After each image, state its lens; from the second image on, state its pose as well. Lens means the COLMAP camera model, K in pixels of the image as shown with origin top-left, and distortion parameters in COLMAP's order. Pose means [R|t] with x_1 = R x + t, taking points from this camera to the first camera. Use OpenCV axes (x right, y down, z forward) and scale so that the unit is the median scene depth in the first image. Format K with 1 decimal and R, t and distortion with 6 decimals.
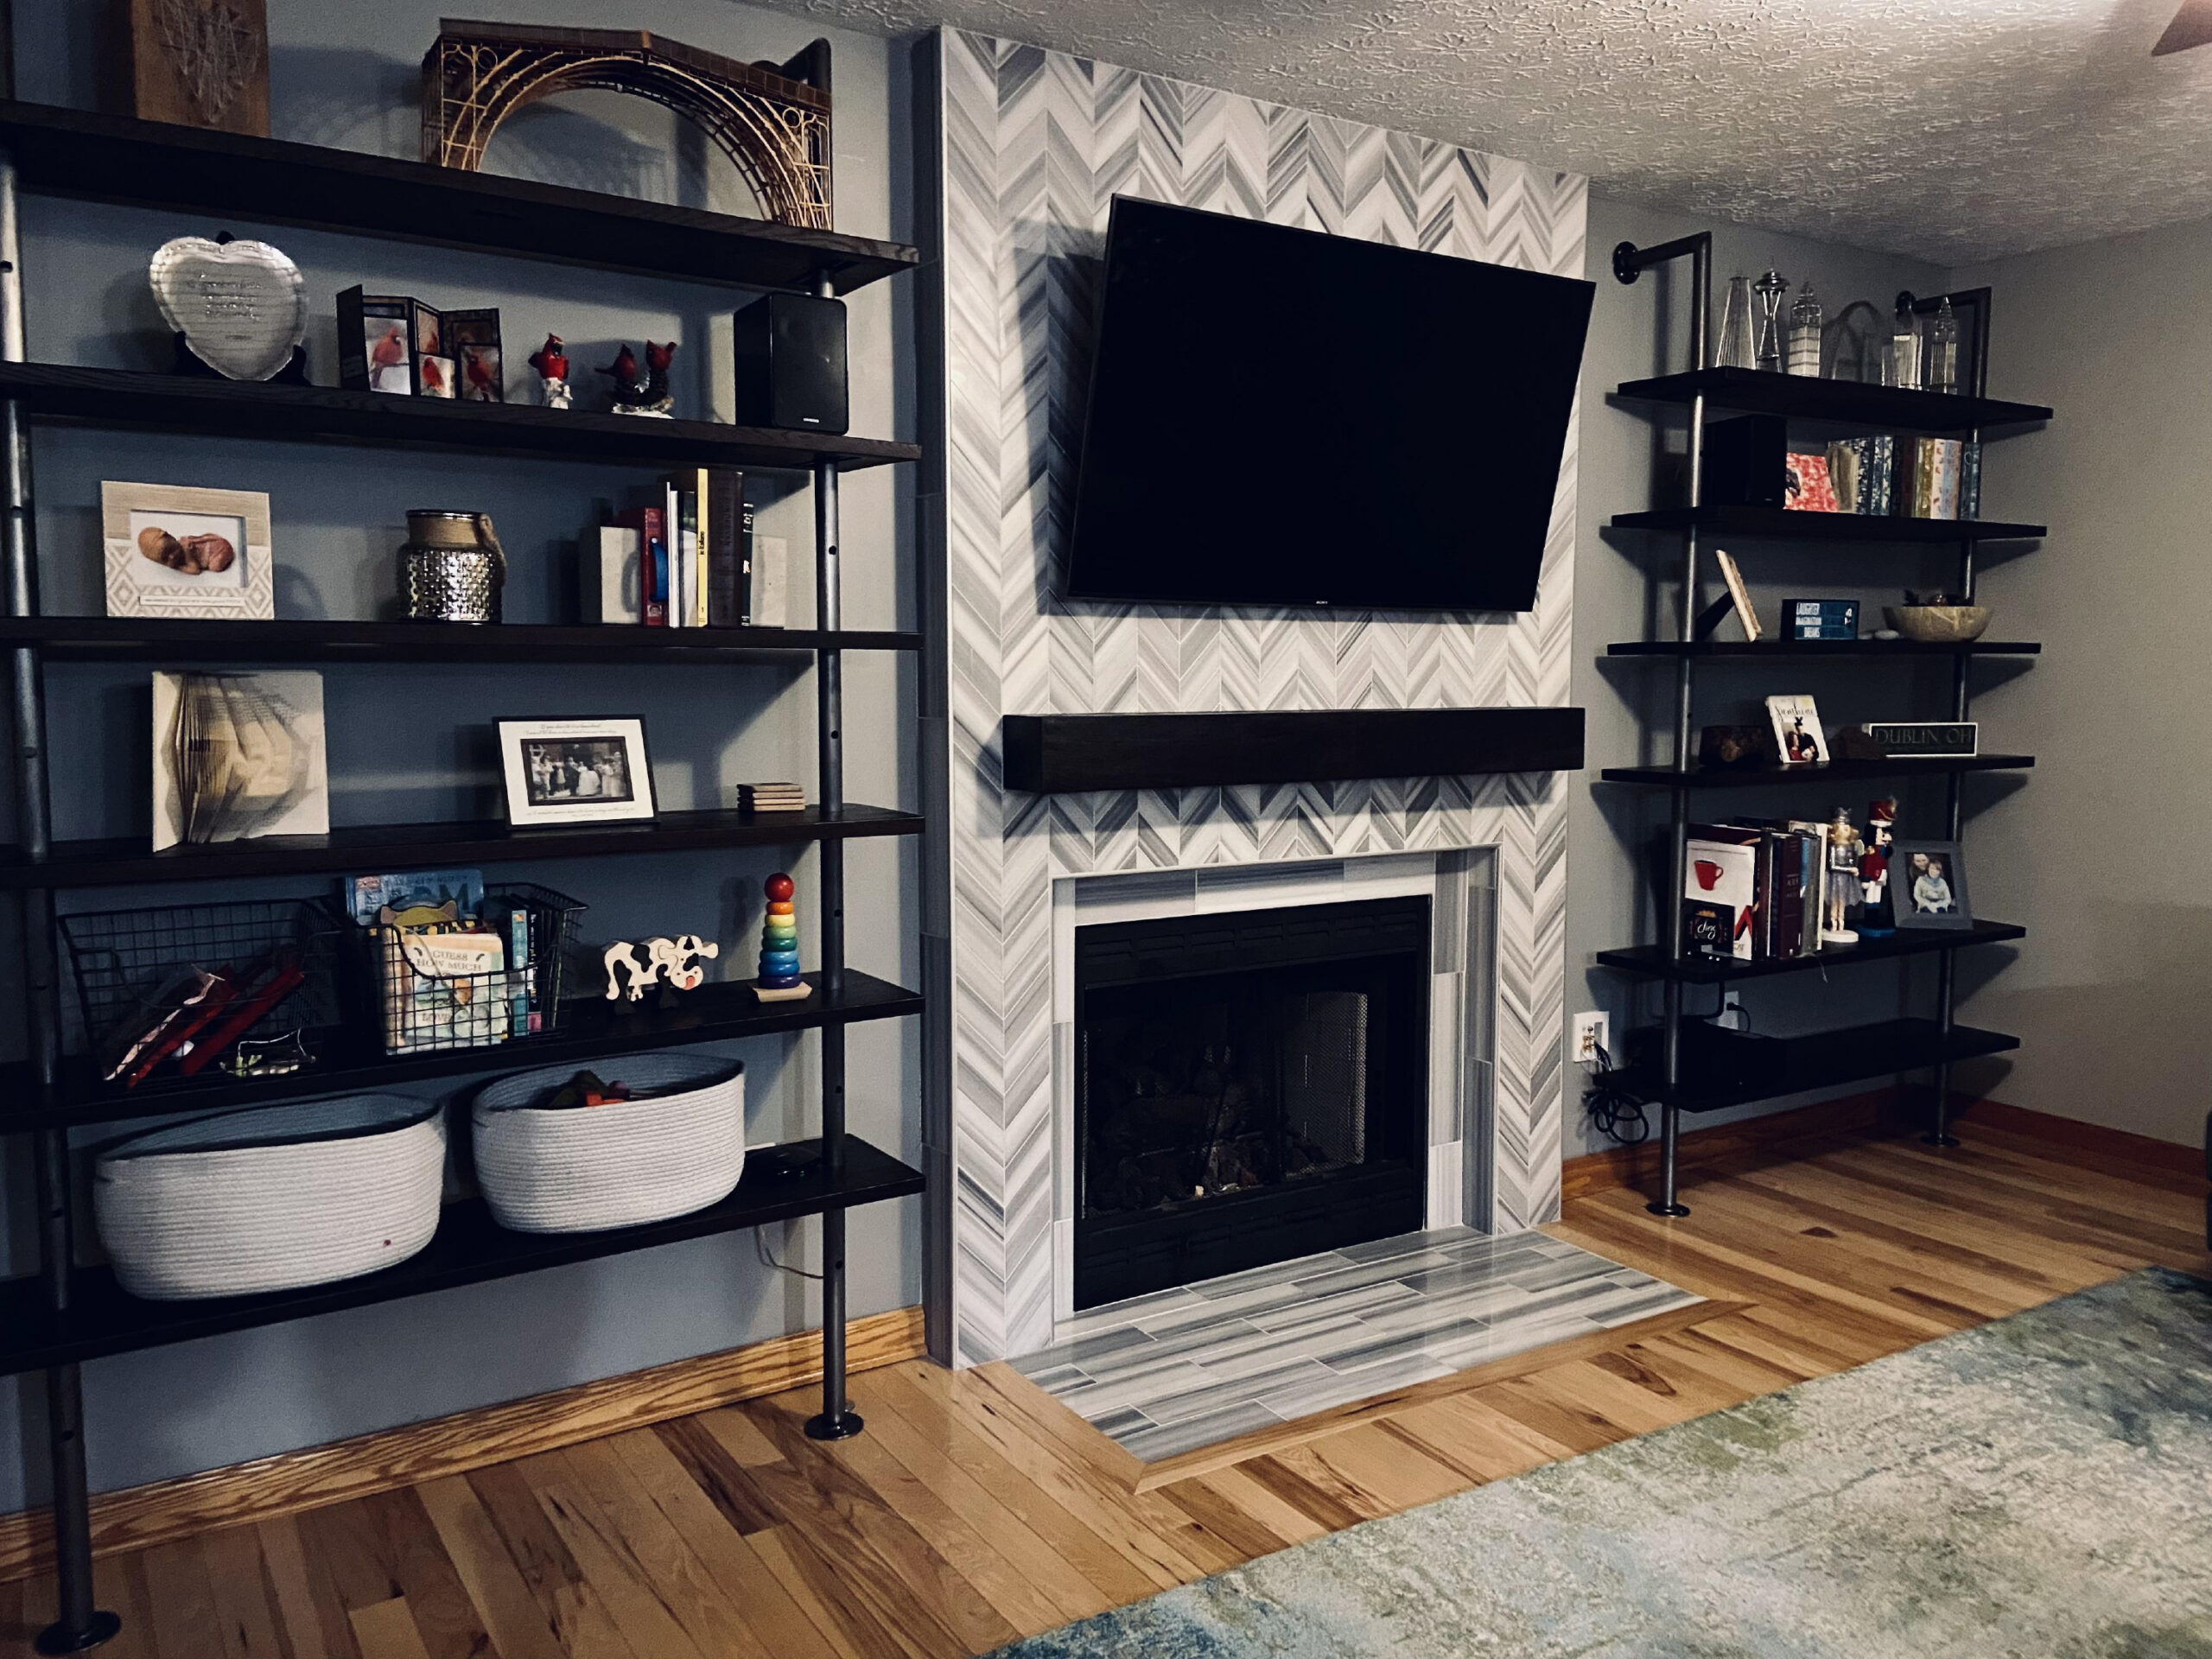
lens RADIAL K [[1721.7, 0, 1106.0], [0, 1721.7, 829.5], [0, 0, 1]] dist [0.104064, -0.145018]
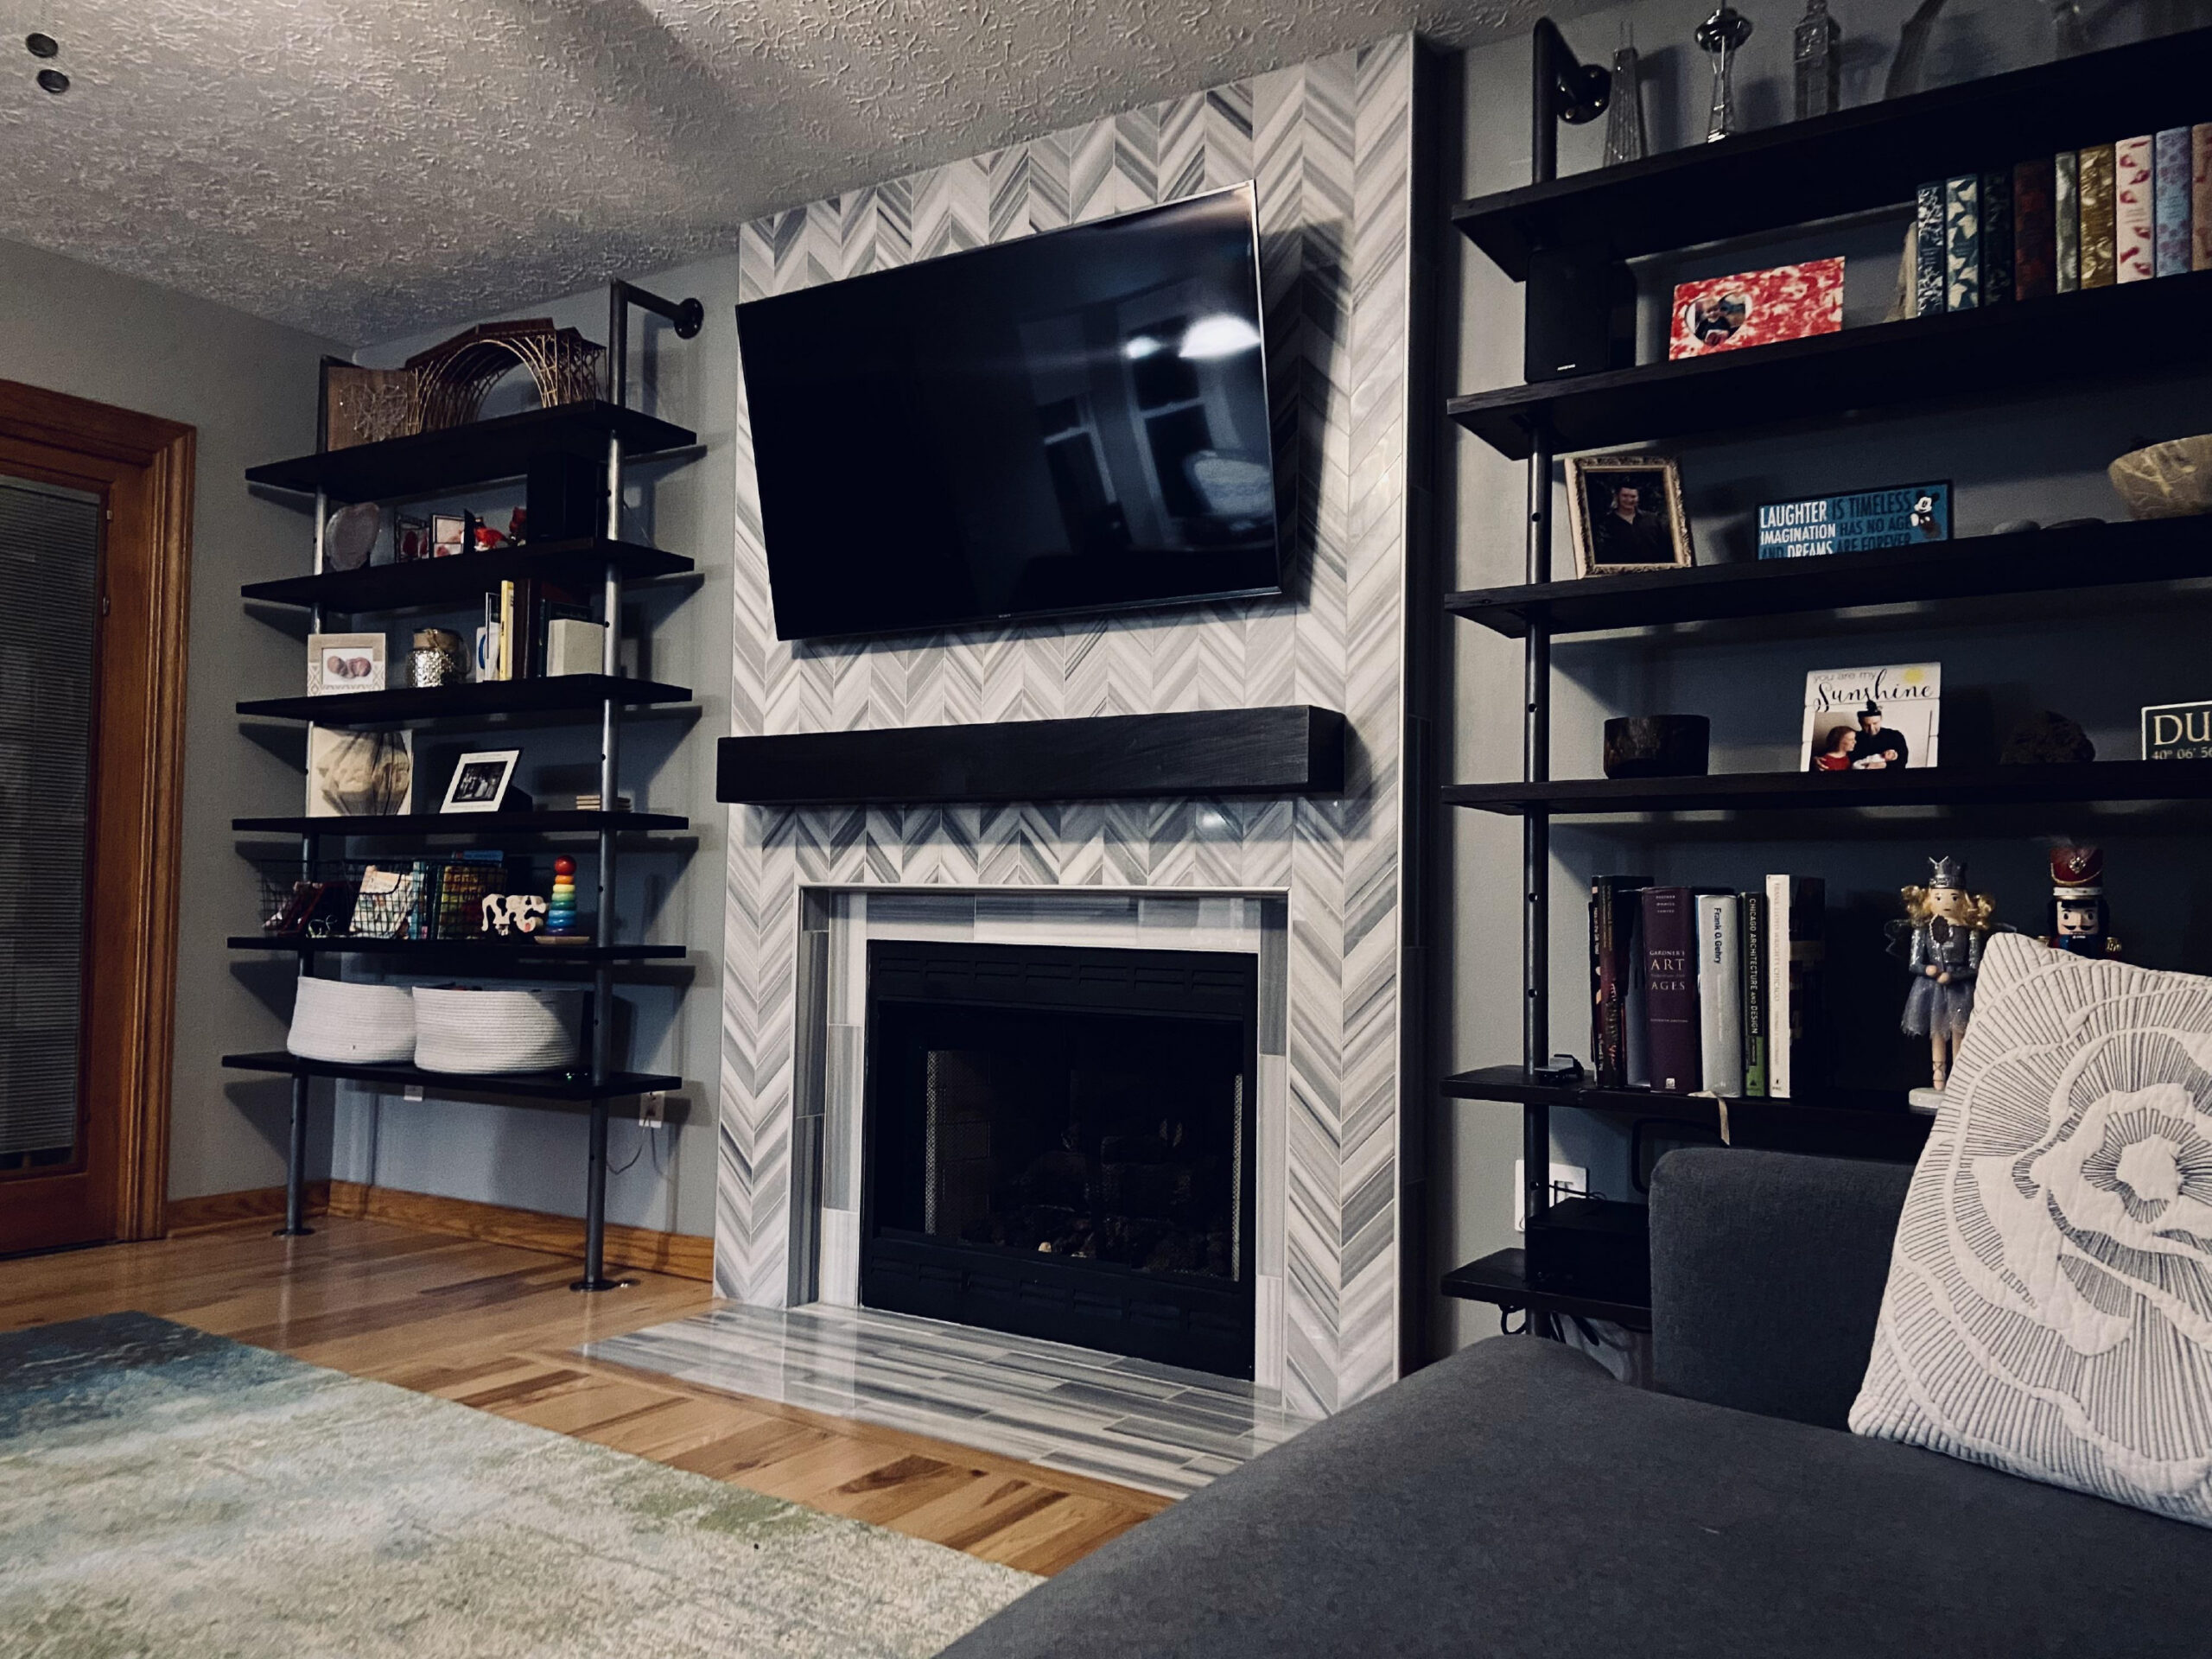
lens RADIAL K [[1670.9, 0, 1080.3], [0, 1670.9, 859.1], [0, 0, 1]] dist [0.097841, -0.131908]
pose [[0.394168, -0.028474, -0.918597, 1.025196], [-0.108865, 0.991036, -0.077434, 0.073808], [0.912568, 0.130525, 0.387535, 0.707452]]
